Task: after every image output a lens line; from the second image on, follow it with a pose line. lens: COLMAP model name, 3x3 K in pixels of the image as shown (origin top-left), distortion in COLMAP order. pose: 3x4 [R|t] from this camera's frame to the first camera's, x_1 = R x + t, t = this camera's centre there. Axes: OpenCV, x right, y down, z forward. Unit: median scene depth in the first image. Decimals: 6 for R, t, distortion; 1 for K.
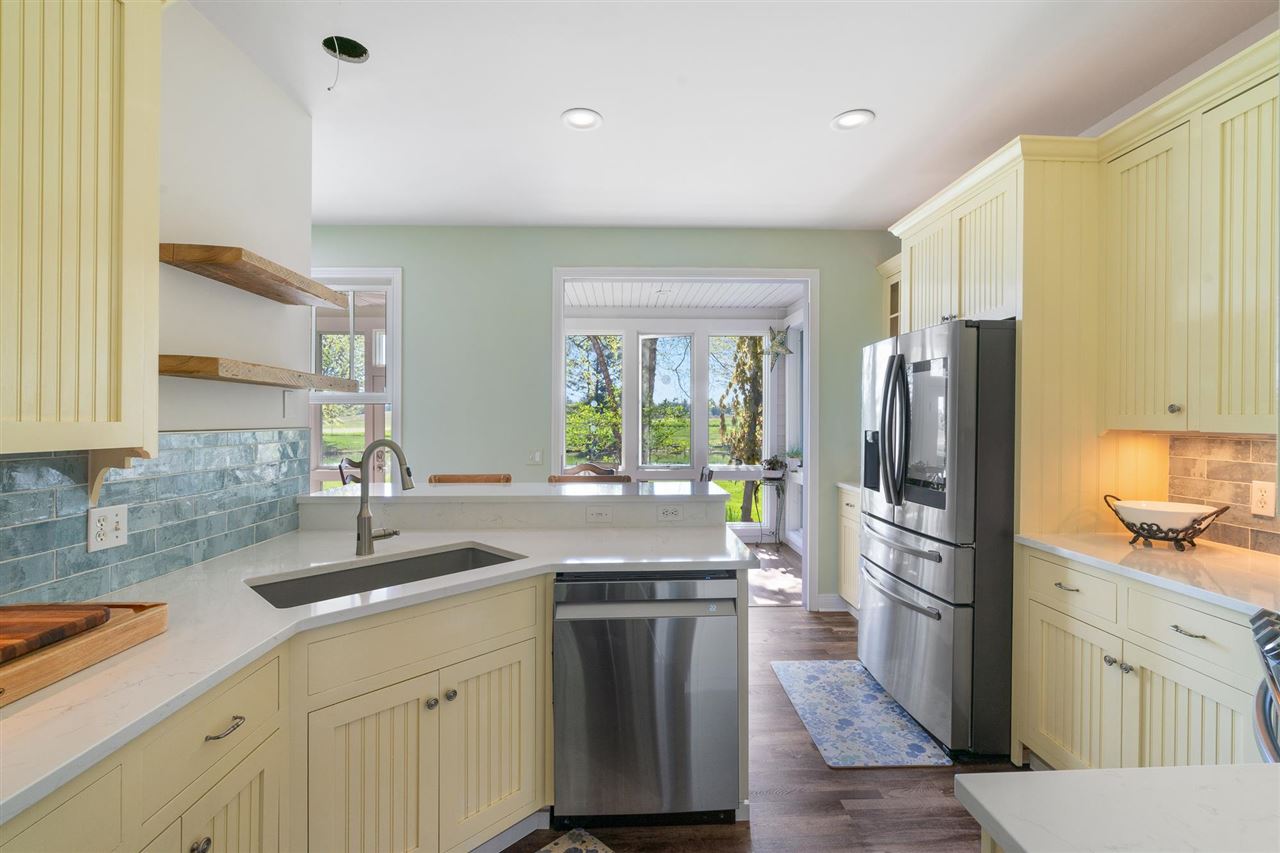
lens RADIAL K [[582.9, 0, 641.0], [0, 582.9, 422.6], [0, 0, 1]] dist [-0.006918, 0.002758]
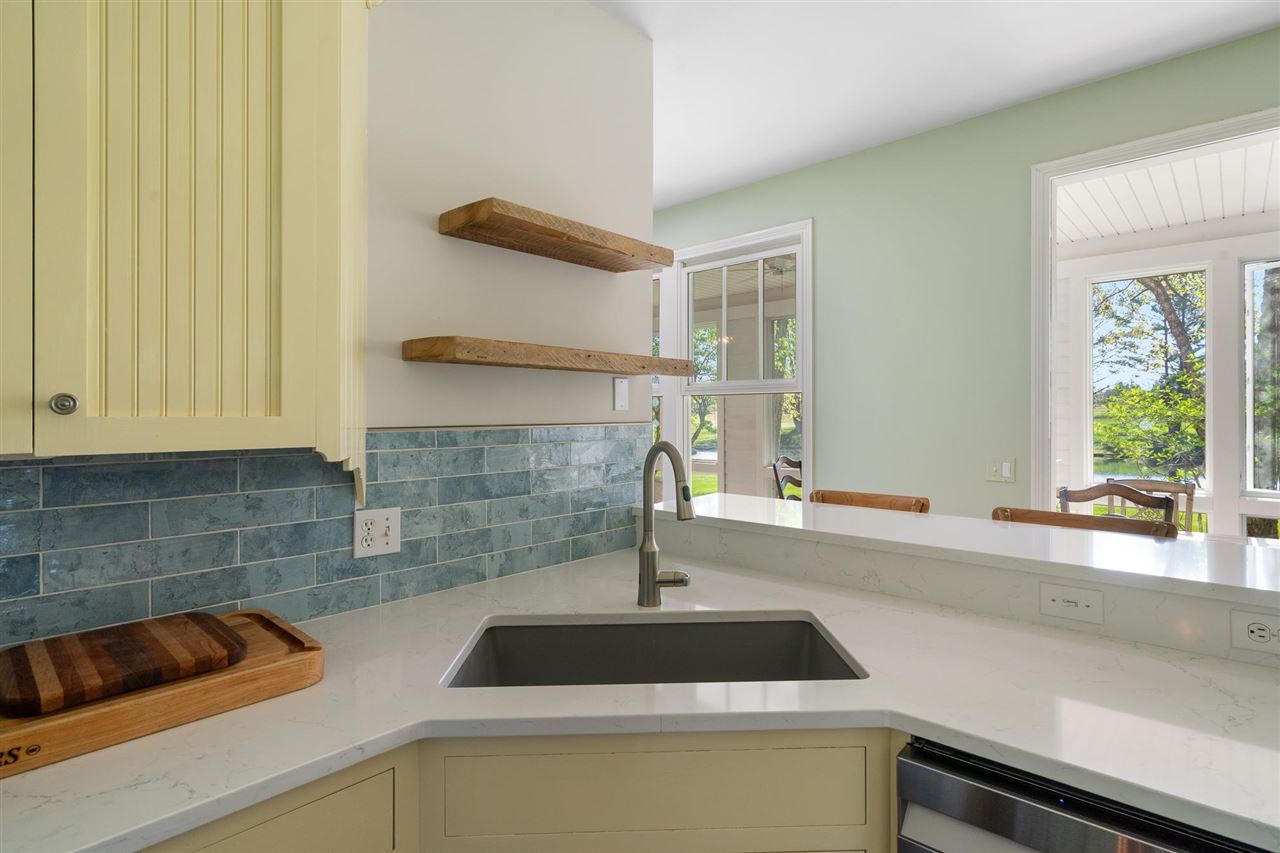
lens RADIAL K [[637.2, 0, 650.6], [0, 637.2, 410.9], [0, 0, 1]] dist [-0.000533, 0.000469]
pose [[0.713314, -0.003636, -0.700835, 0.071802], [-0.001068, 0.999980, -0.006274, -0.002747], [0.700843, 0.005224, 0.713296, 0.490101]]
